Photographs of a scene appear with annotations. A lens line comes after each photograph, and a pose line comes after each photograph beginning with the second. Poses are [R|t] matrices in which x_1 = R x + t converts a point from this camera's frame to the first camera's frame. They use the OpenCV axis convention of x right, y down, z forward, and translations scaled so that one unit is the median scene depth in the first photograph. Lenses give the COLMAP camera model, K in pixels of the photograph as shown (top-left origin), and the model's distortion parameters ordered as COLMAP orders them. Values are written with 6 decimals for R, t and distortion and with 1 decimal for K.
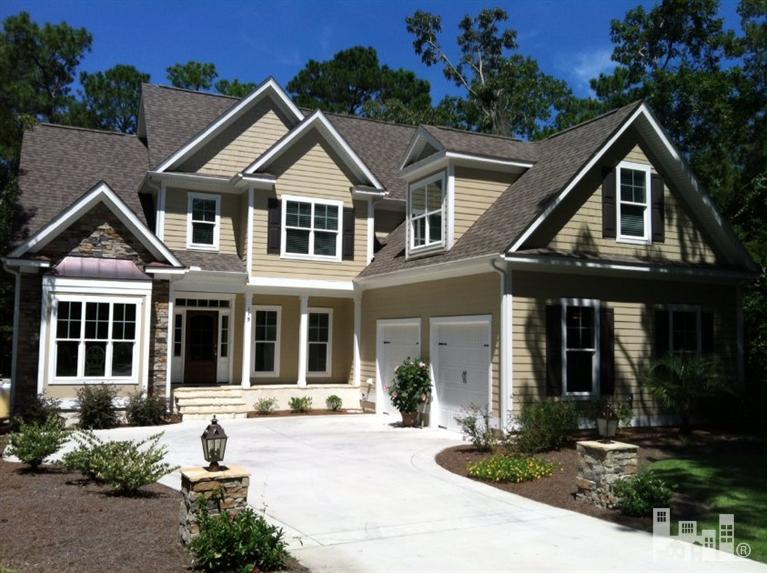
lens RADIAL K [[721.7, 0, 383.6], [0, 721.7, 287.3], [0, 0, 1]] dist [0.004582, 0.000000]
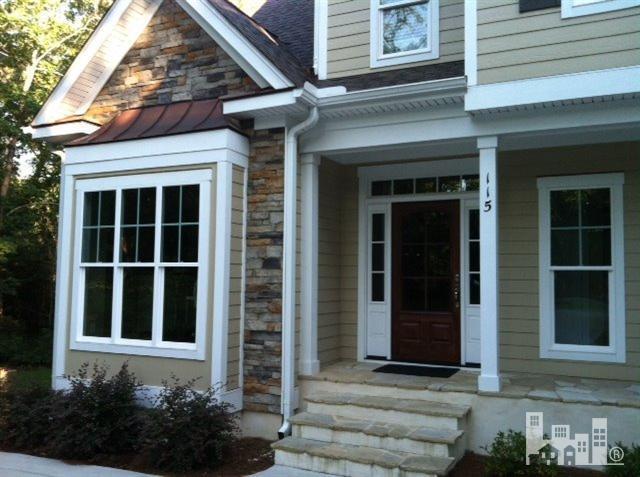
lens RADIAL K [[602.2, 0, 320.5], [0, 602.2, 238.5], [0, 0, 1]] dist [0.004582, 0.000000]
pose [[0.645618, -0.062181, -0.761125, -0.006149], [0.057007, 0.997823, -0.033163, 0.073658], [0.761530, -0.021979, 0.647757, 0.802921]]
